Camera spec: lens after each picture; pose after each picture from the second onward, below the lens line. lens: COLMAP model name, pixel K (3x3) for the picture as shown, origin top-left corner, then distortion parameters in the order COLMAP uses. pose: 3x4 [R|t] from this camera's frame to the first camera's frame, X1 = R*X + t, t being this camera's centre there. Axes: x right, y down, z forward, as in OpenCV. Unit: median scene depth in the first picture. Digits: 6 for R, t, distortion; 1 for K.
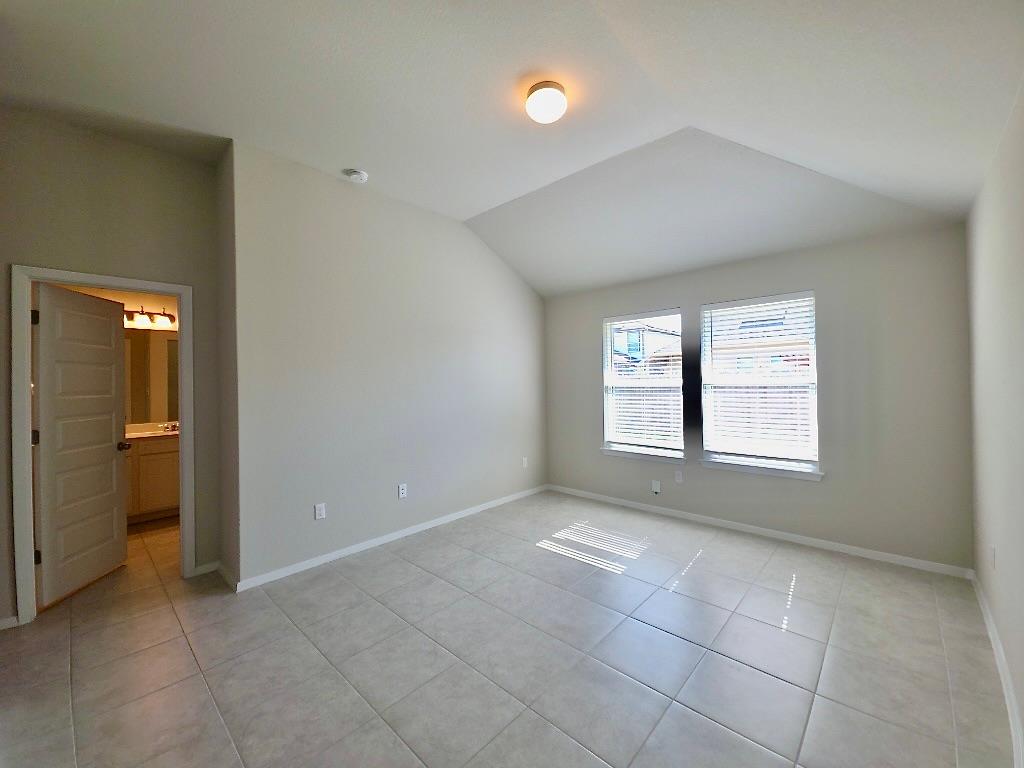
lens RADIAL K [[408.4, 0, 518.6], [0, 408.4, 381.8], [0, 0, 1]] dist [0.002508, -0.002833]
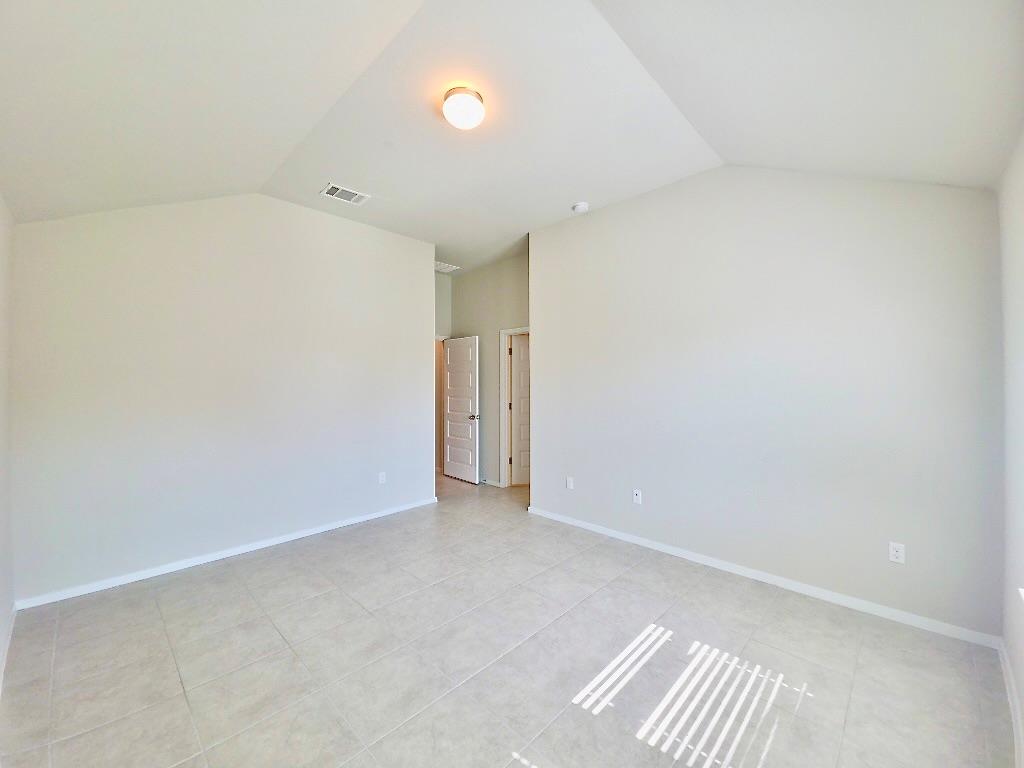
lens RADIAL K [[408.4, 0, 517.3], [0, 408.4, 381.8], [0, 0, 1]] dist [0.002508, -0.002833]
pose [[-0.028153, 0.012482, -0.999526, 0.784194], [-0.000669, 0.999922, 0.012505, -0.018405], [0.999603, 0.001021, -0.028143, 0.851247]]
